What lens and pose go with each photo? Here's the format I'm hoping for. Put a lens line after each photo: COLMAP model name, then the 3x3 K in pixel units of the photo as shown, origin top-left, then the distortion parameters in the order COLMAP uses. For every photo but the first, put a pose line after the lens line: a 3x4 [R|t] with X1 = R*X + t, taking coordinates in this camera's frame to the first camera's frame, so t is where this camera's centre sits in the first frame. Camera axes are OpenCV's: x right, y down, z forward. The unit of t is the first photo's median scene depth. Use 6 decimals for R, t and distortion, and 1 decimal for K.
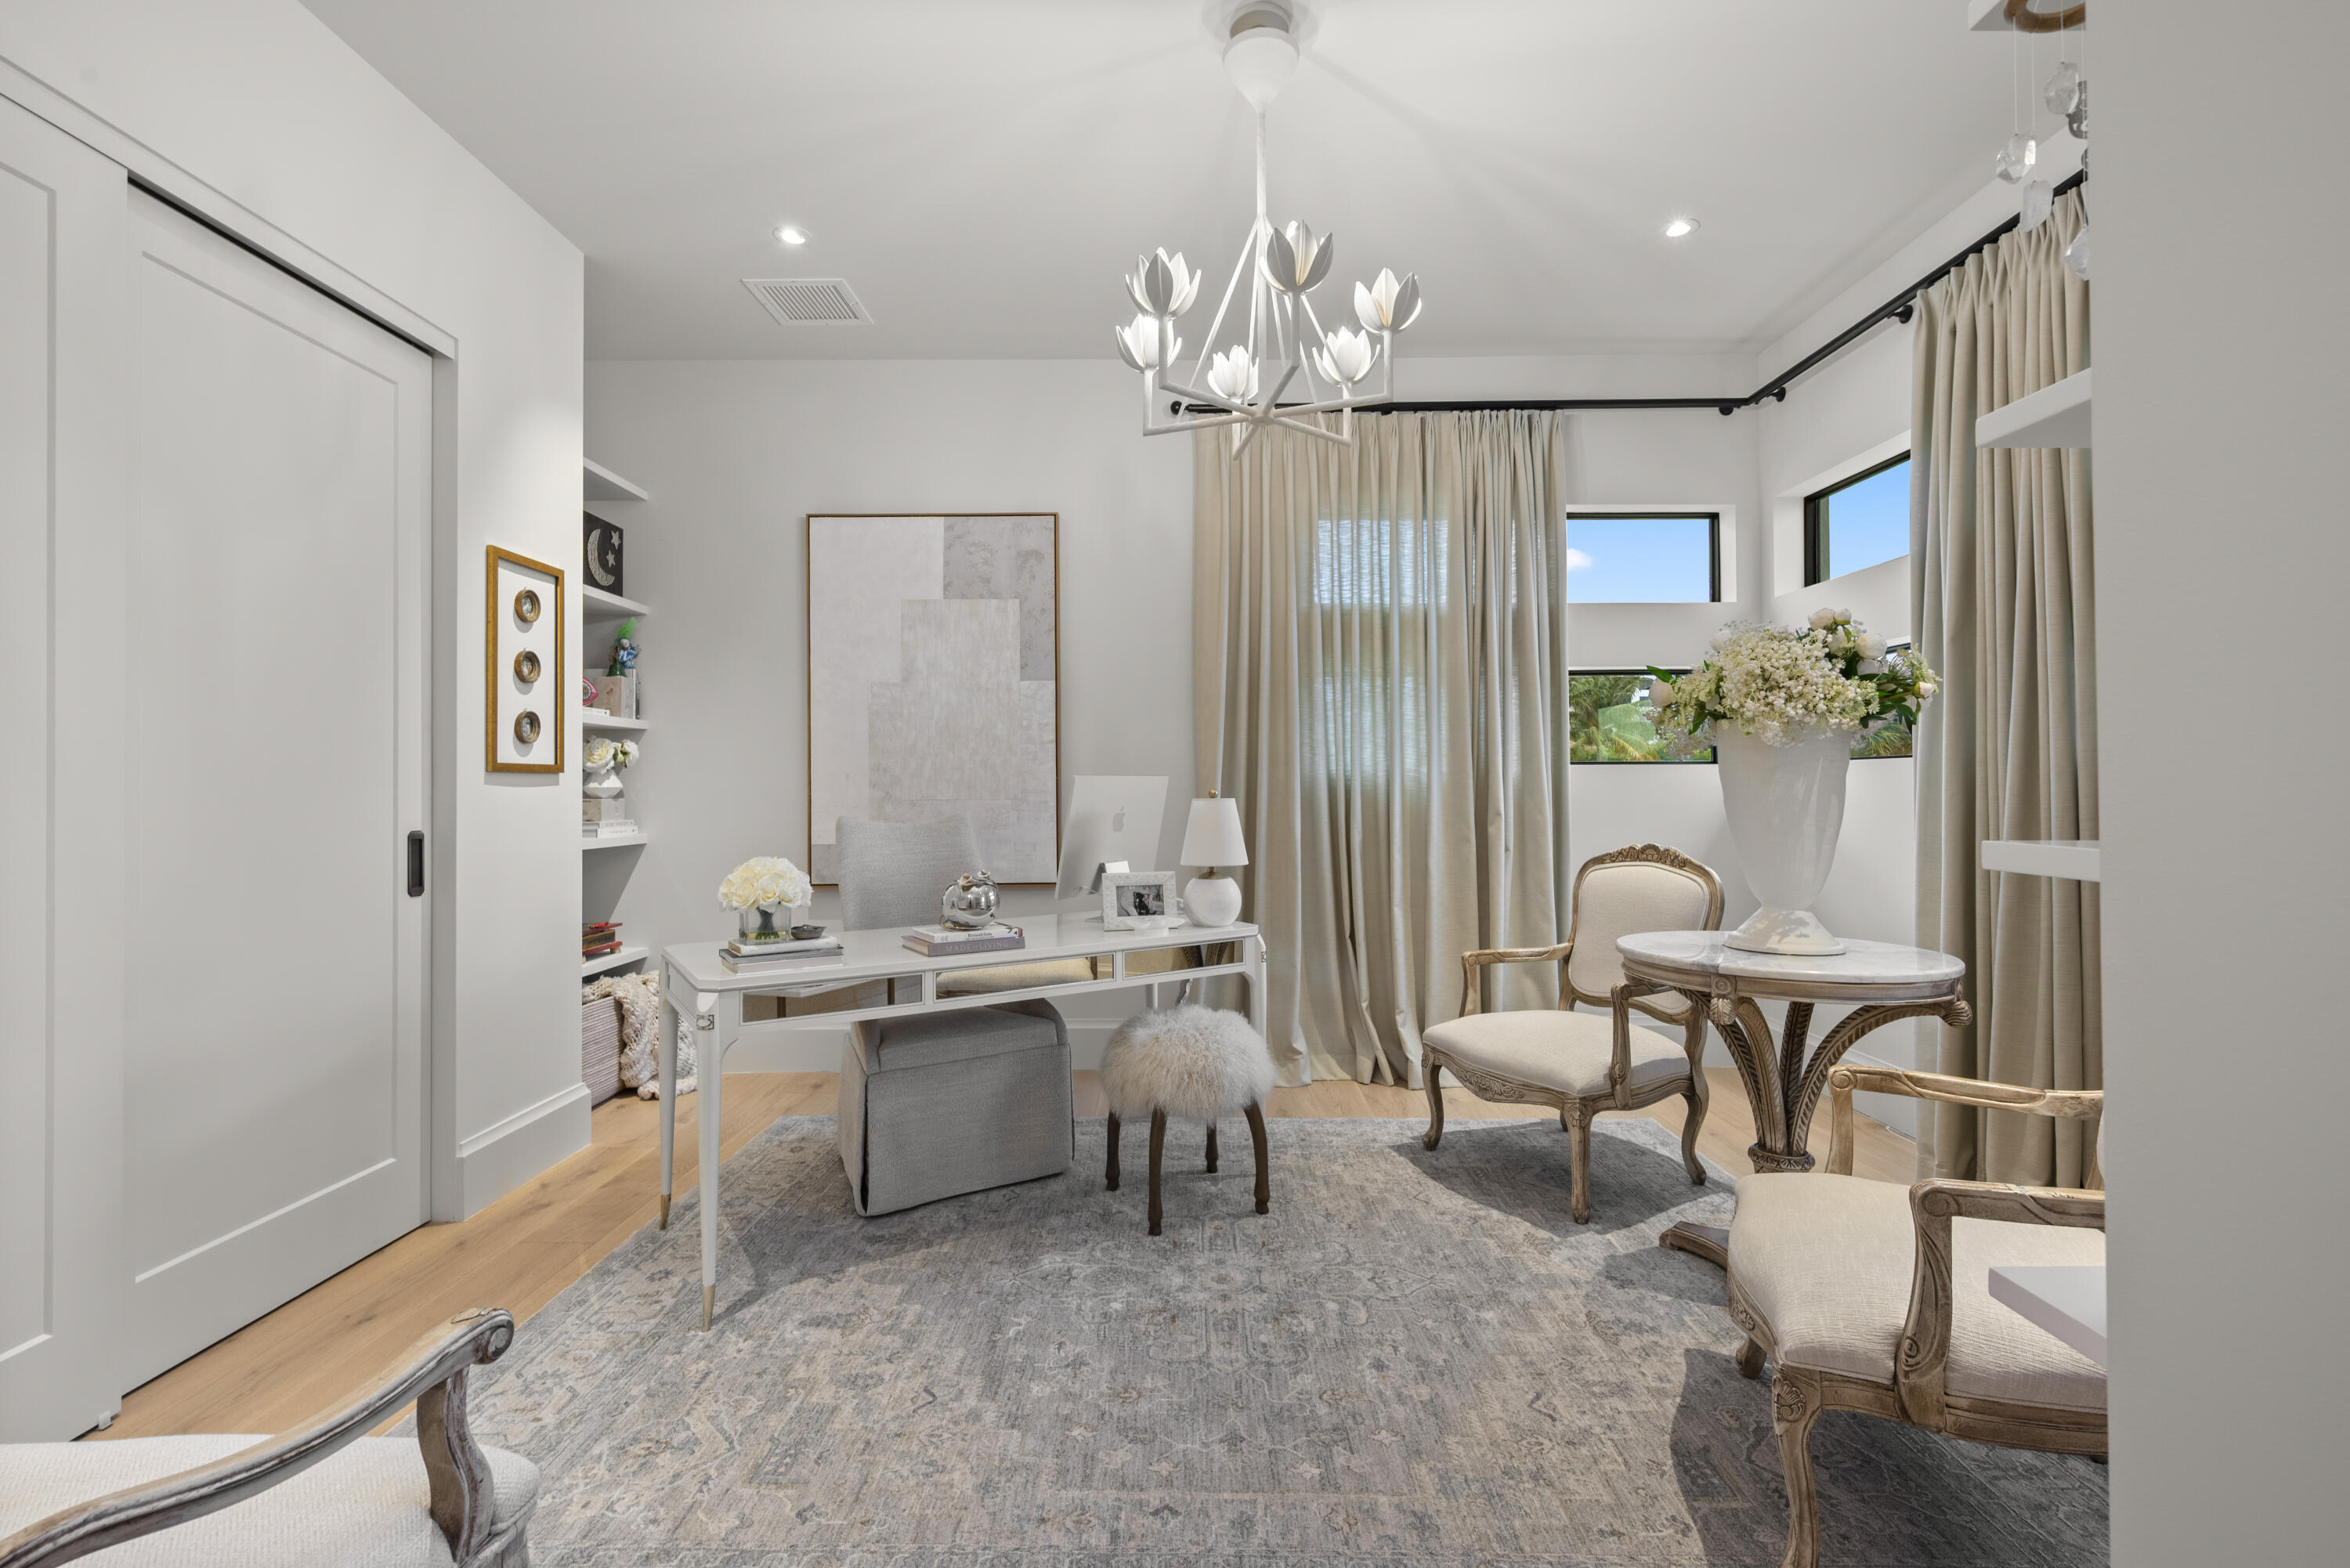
lens RADIAL K [[1029.5, 0, 1184.6], [0, 1029.5, 784.2], [0, 0, 1]] dist [-0.004215, -0.001309]
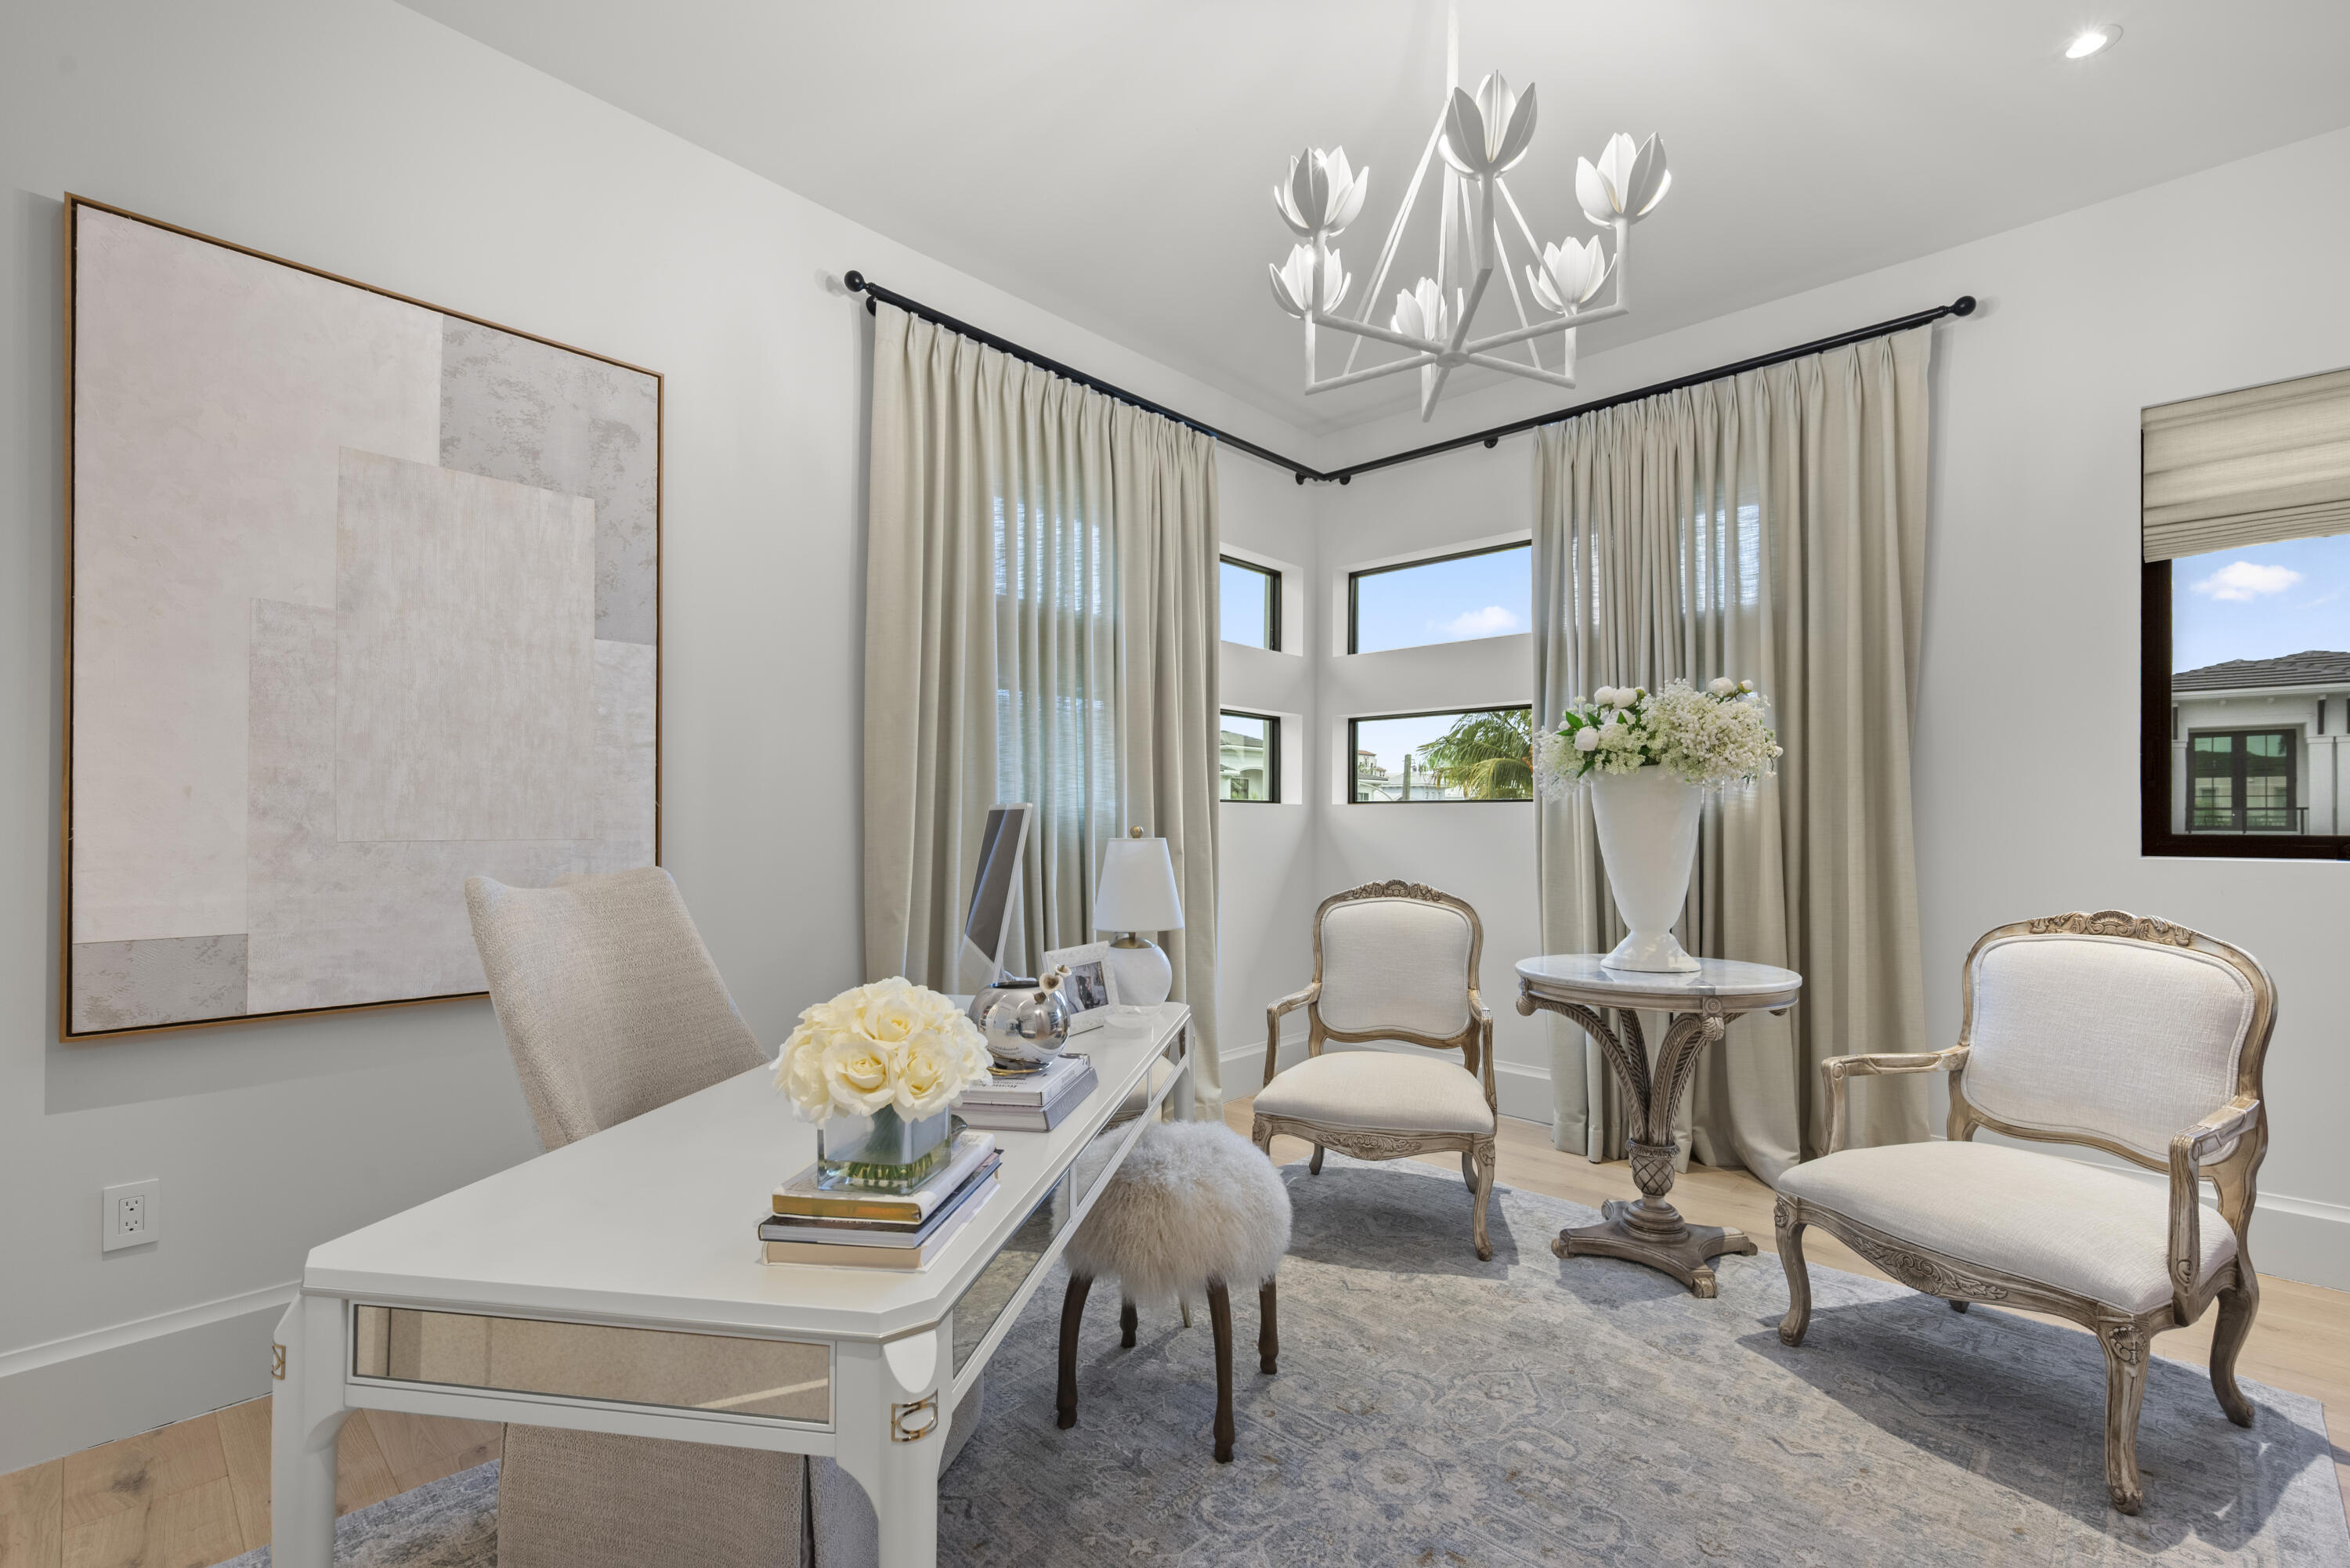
lens RADIAL K [[1029.5, 0, 1198.3], [0, 1029.5, 820.0], [0, 0, 1]] dist [-0.004215, -0.001309]
pose [[0.677004, 0.008936, 0.735925, -0.358587], [-0.010361, 0.999943, -0.002611, 0.001562], [-0.735907, -0.005857, 0.677058, 0.345866]]
